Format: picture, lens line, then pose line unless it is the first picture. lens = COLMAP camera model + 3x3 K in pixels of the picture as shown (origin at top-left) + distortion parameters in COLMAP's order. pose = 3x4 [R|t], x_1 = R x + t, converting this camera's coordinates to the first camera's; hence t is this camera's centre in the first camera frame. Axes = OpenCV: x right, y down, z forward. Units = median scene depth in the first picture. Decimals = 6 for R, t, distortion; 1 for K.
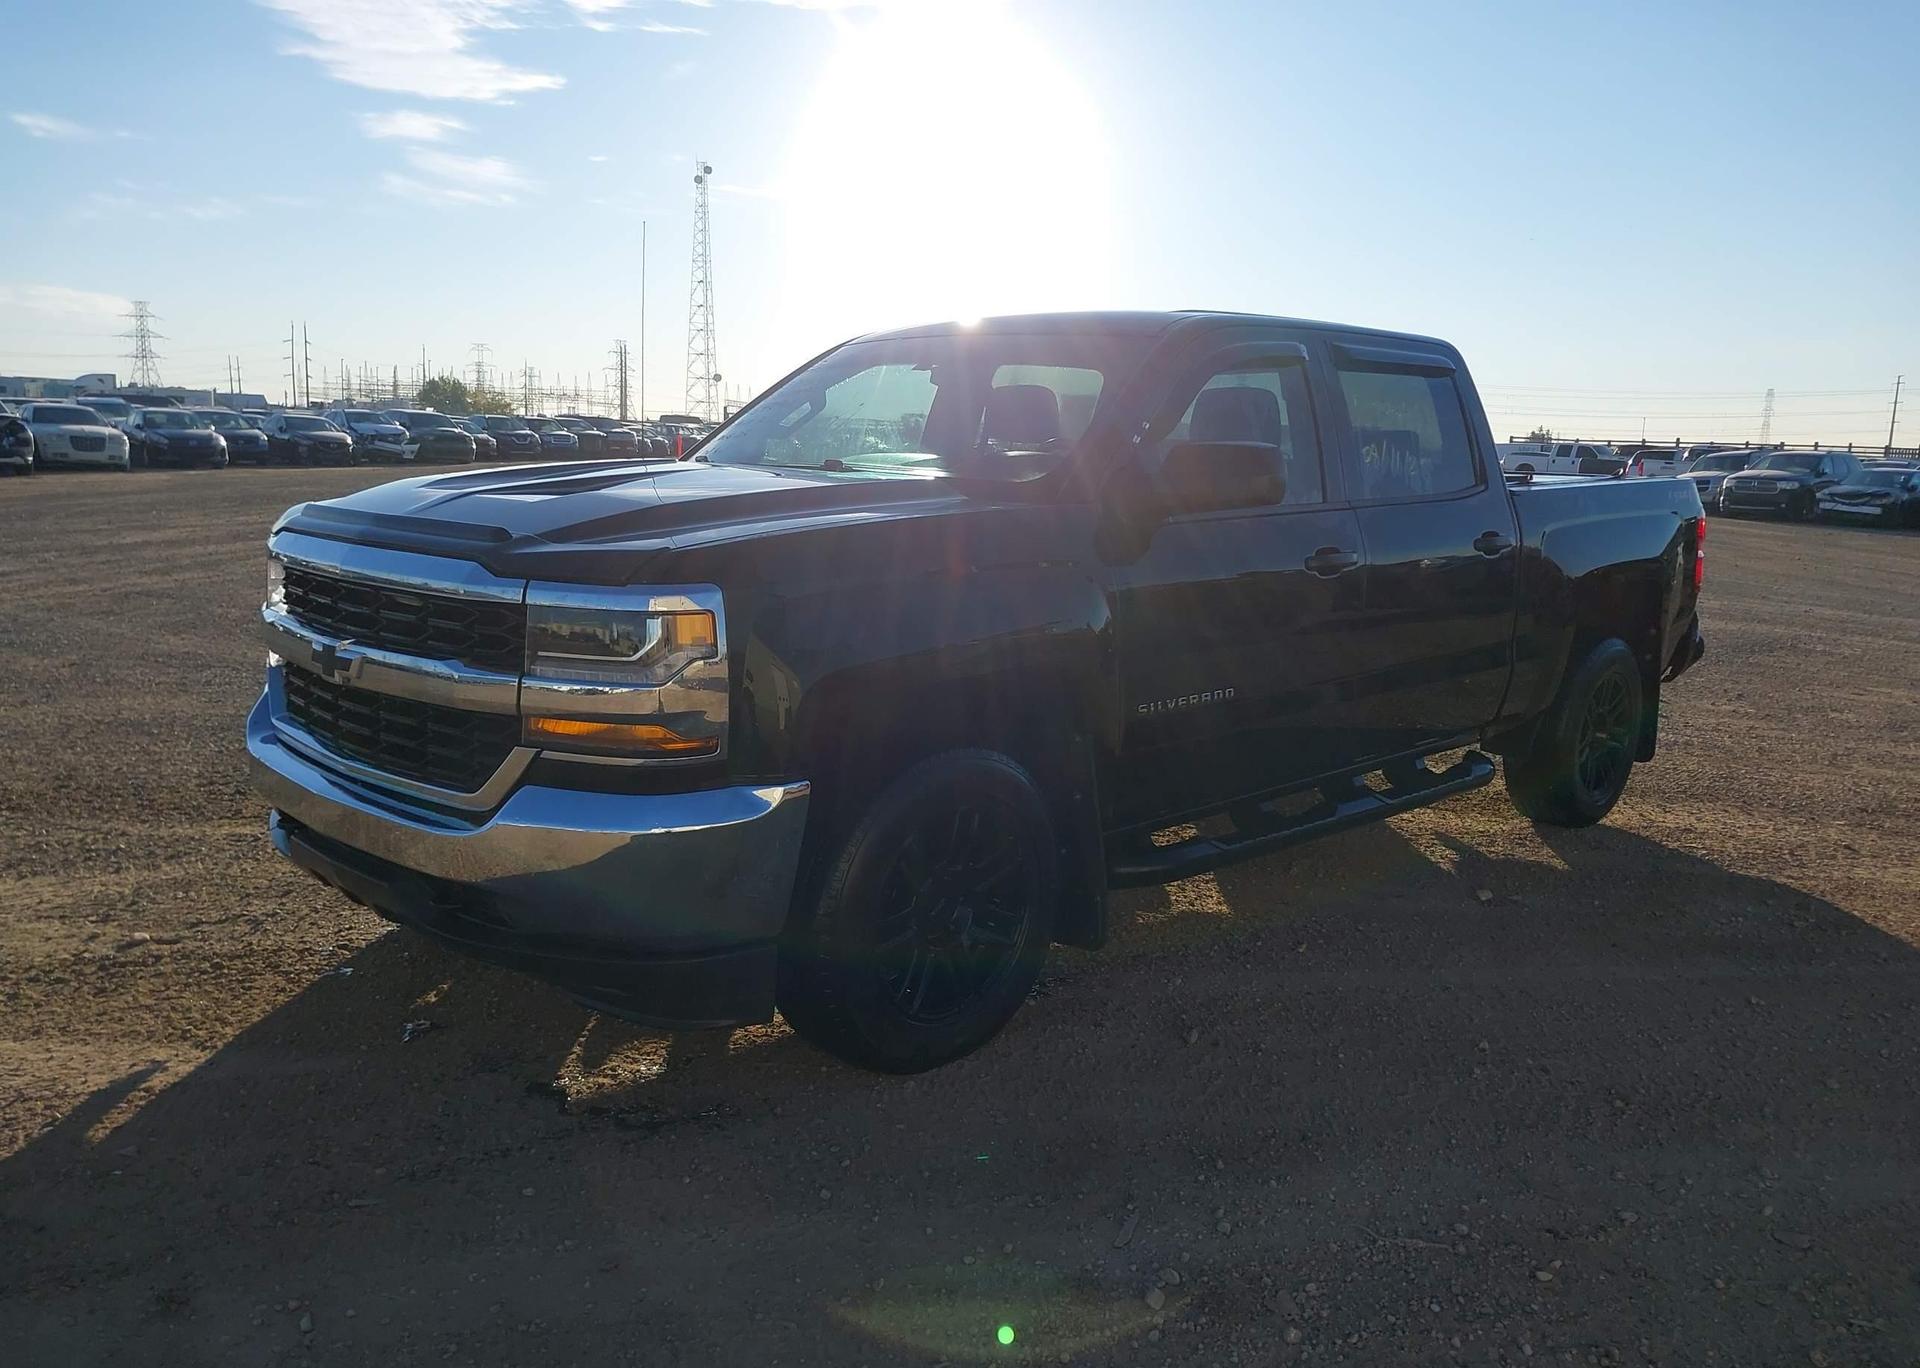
lens RADIAL K [[1534.8, 0, 980.8], [0, 1534.8, 783.2], [0, 0, 1]] dist [-0.002133, -0.008711]
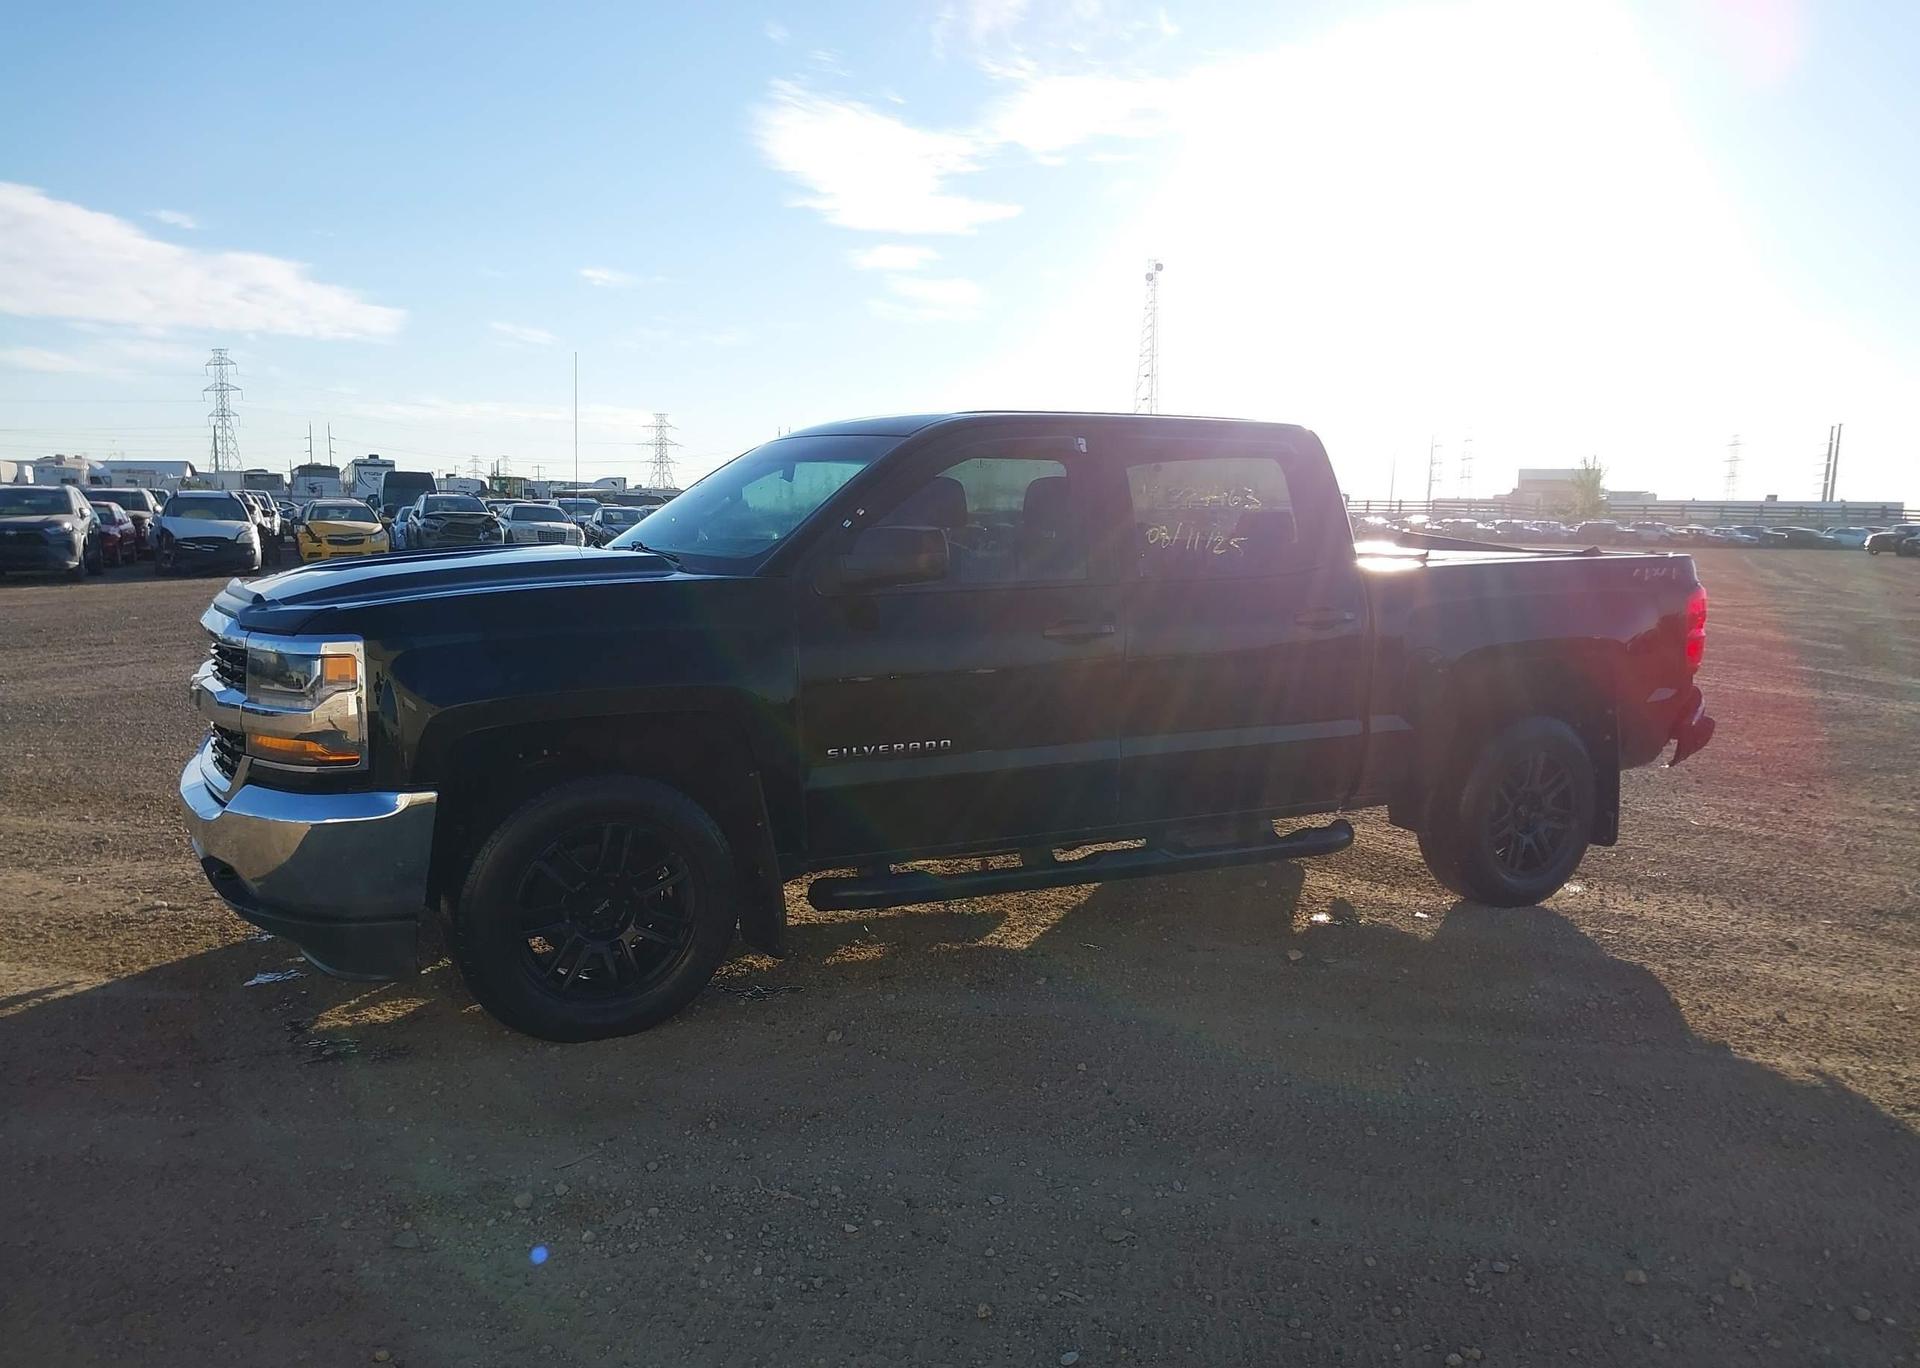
lens RADIAL K [[1486.7, 0, 963.1], [0, 1486.7, 713.3], [0, 0, 1]] dist [0.046096, -0.057933]
pose [[0.952573, 0.026765, -0.303131, 0.344016], [-0.055828, 0.994589, -0.087618, 0.009875], [0.299145, 0.100385, 0.948912, -0.028202]]
